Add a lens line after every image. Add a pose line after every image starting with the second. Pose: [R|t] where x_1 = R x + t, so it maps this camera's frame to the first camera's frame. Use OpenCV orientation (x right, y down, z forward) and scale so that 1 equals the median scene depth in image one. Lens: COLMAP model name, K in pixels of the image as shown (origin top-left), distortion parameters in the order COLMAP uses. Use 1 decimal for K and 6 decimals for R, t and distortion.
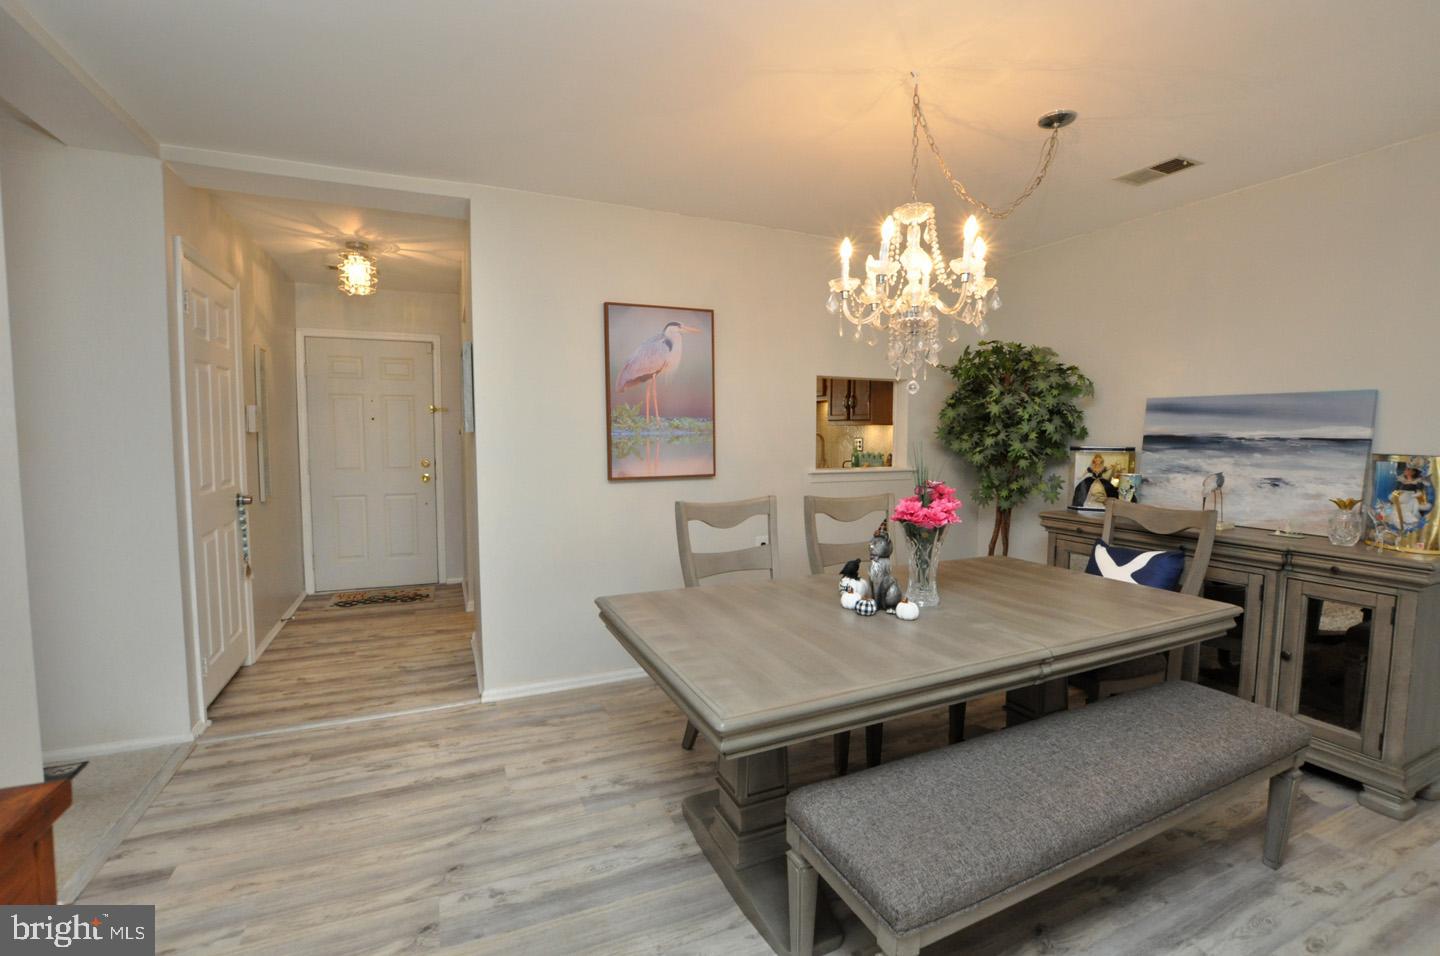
lens RADIAL K [[635.2, 0, 713.5], [0, 635.2, 484.3], [0, 0, 1]] dist [-0.033900, 0.001786]
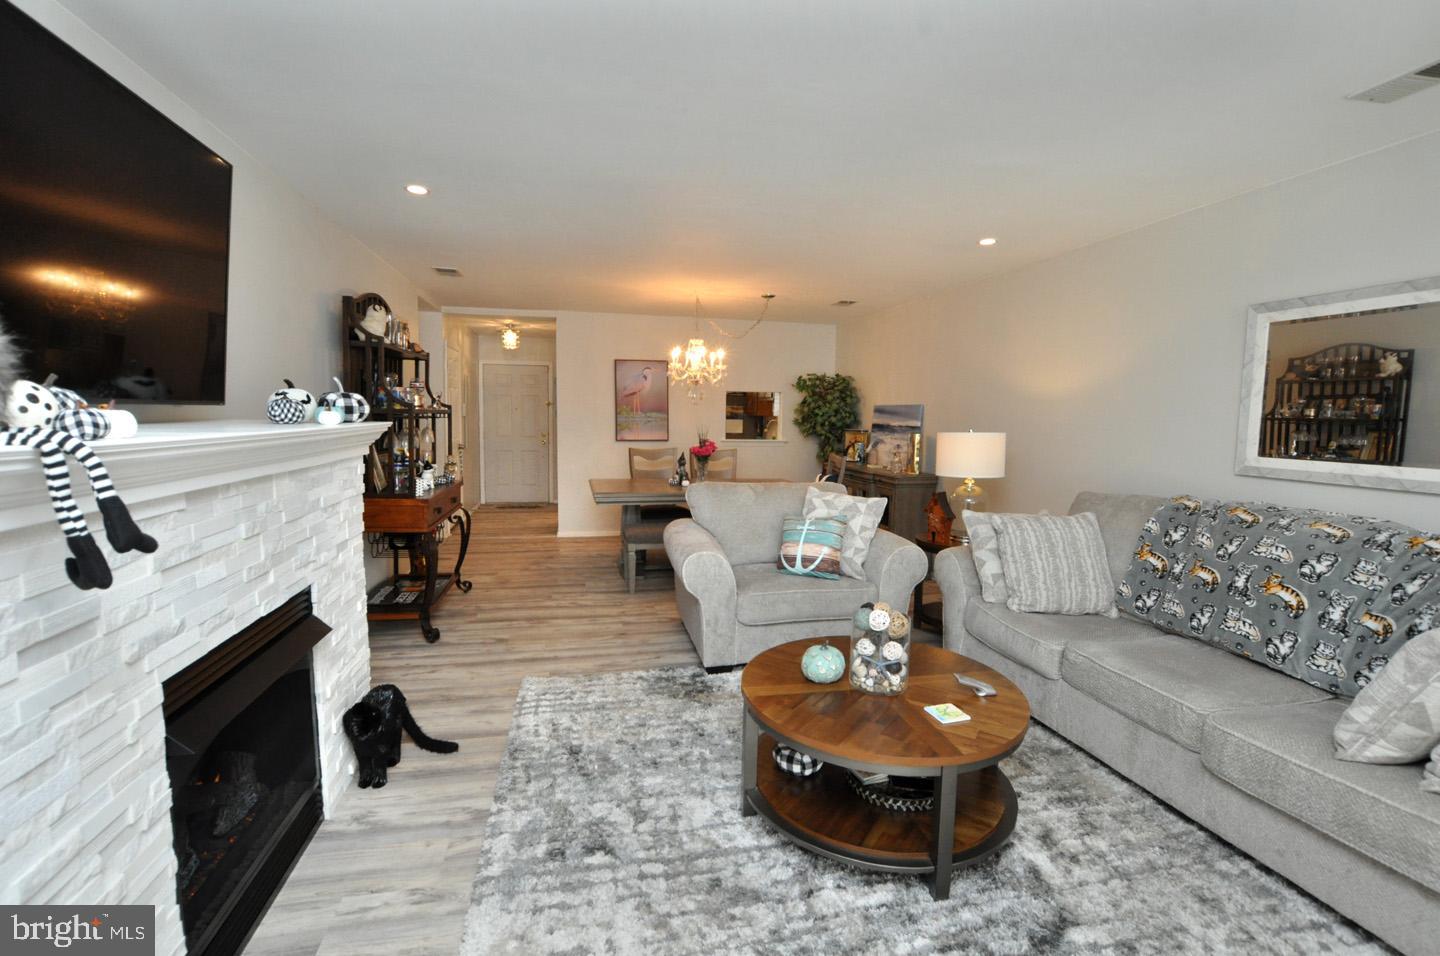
lens RADIAL K [[635.2, 0, 721.1], [0, 635.2, 479.2], [0, 0, 1]] dist [-0.033900, 0.001786]
pose [[0.981802, 0.033505, -0.186931, 0.586623], [-0.029233, 0.999246, 0.025562, 0.057977], [0.187646, -0.019632, 0.982040, -1.048891]]
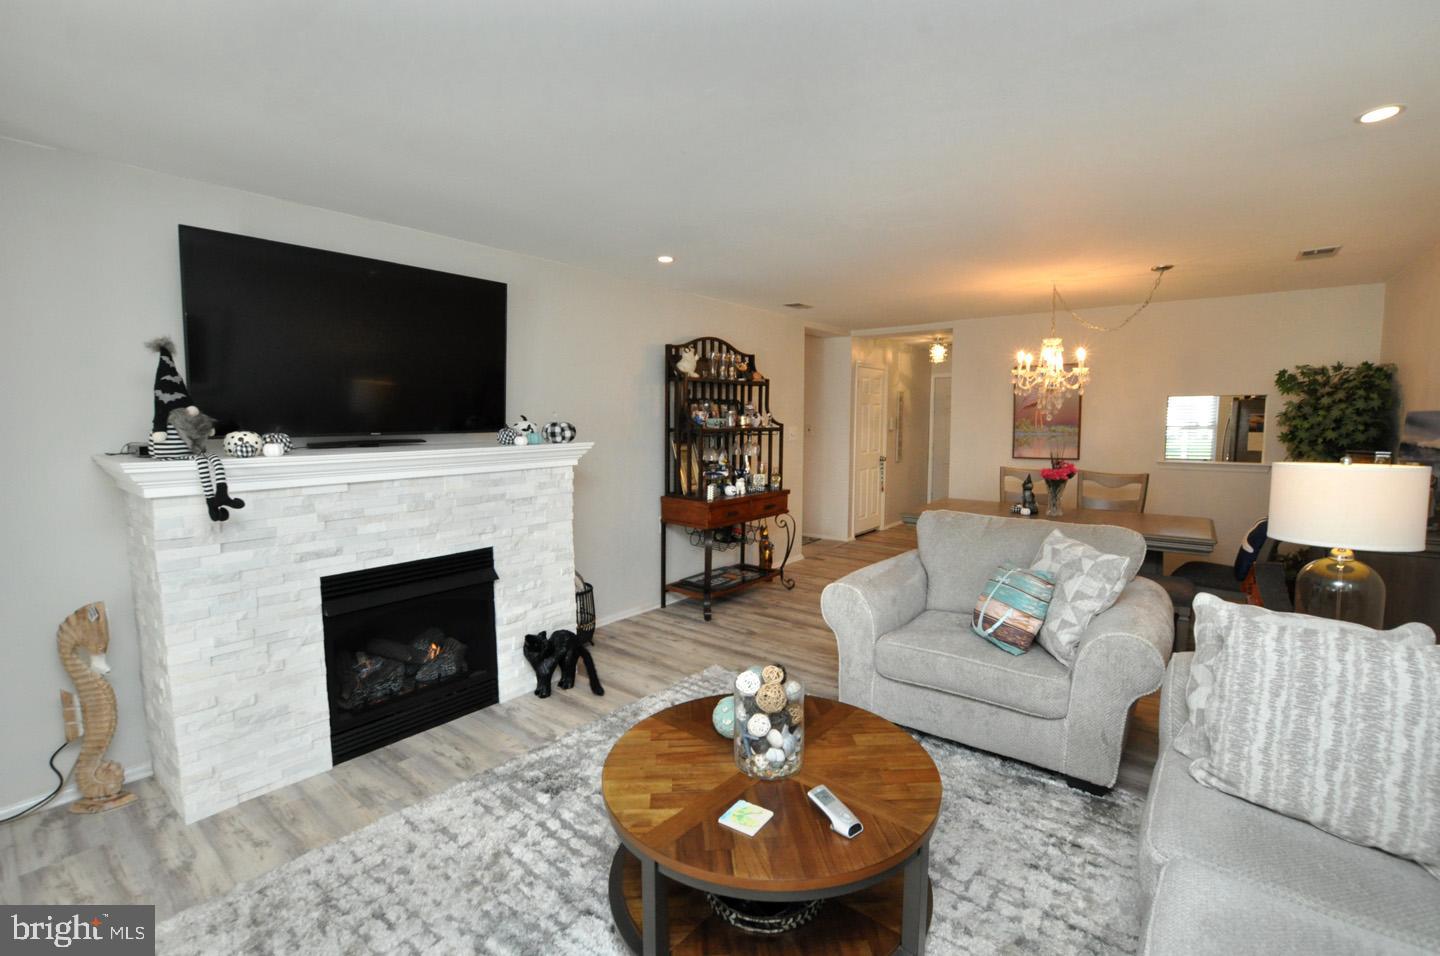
lens RADIAL K [[635.2, 0, 721.7], [0, 635.2, 478.1], [0, 0, 1]] dist [-0.033900, 0.001786]
pose [[0.466762, 0.078140, -0.880924, 1.091853], [-0.064013, 0.996461, 0.054471, 0.007094], [0.882063, 0.030965, 0.470112, -0.669451]]
